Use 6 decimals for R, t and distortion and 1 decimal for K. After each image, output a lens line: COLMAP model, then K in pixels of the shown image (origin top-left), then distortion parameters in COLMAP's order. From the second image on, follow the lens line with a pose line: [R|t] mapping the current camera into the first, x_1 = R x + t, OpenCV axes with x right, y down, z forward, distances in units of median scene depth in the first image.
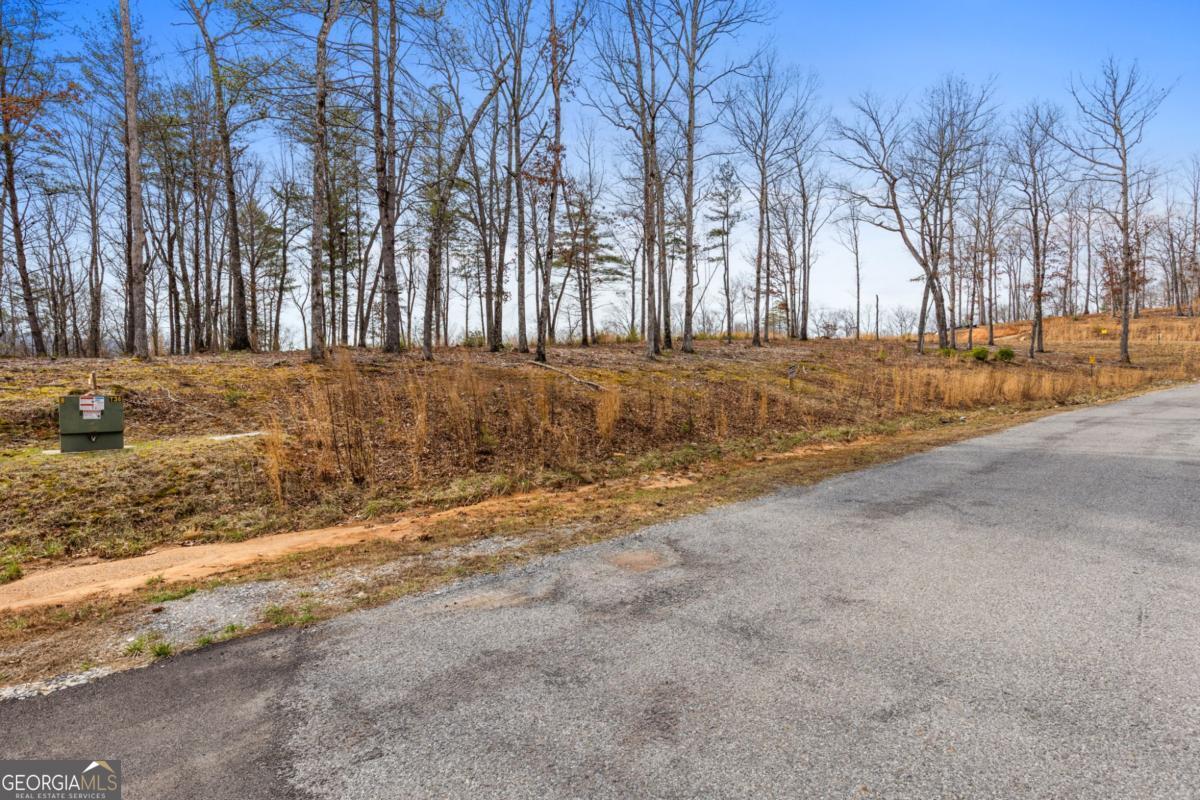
lens RADIAL K [[582.8, 0, 600.5], [0, 582.8, 399.1], [0, 0, 1]] dist [-0.000652, 0.000423]
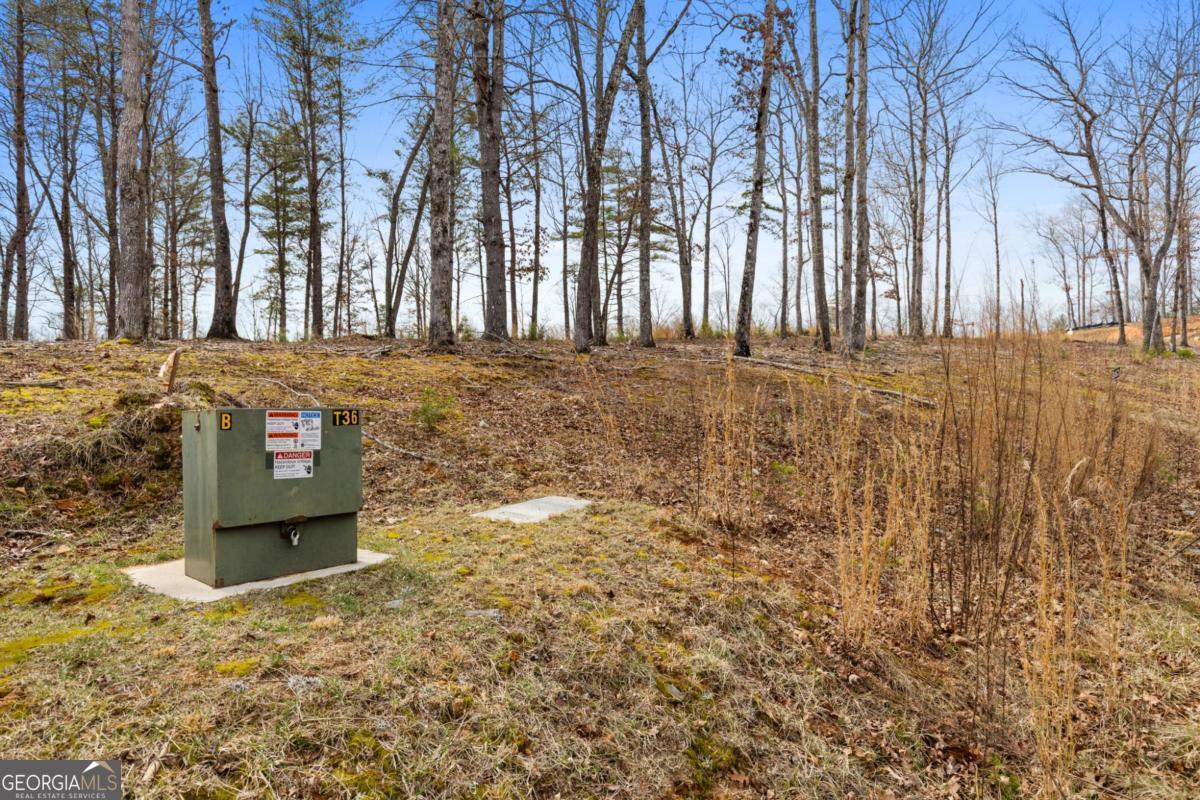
lens RADIAL K [[730.7, 0, 599.7], [0, 730.7, 402.0], [0, 0, 1]] dist [0.006495, 0.000712]
pose [[0.999294, 0.003255, 0.037420, -0.216829], [-0.002509, 0.999797, -0.019972, -0.000299], [-0.037477, 0.019864, 0.999100, 0.175822]]
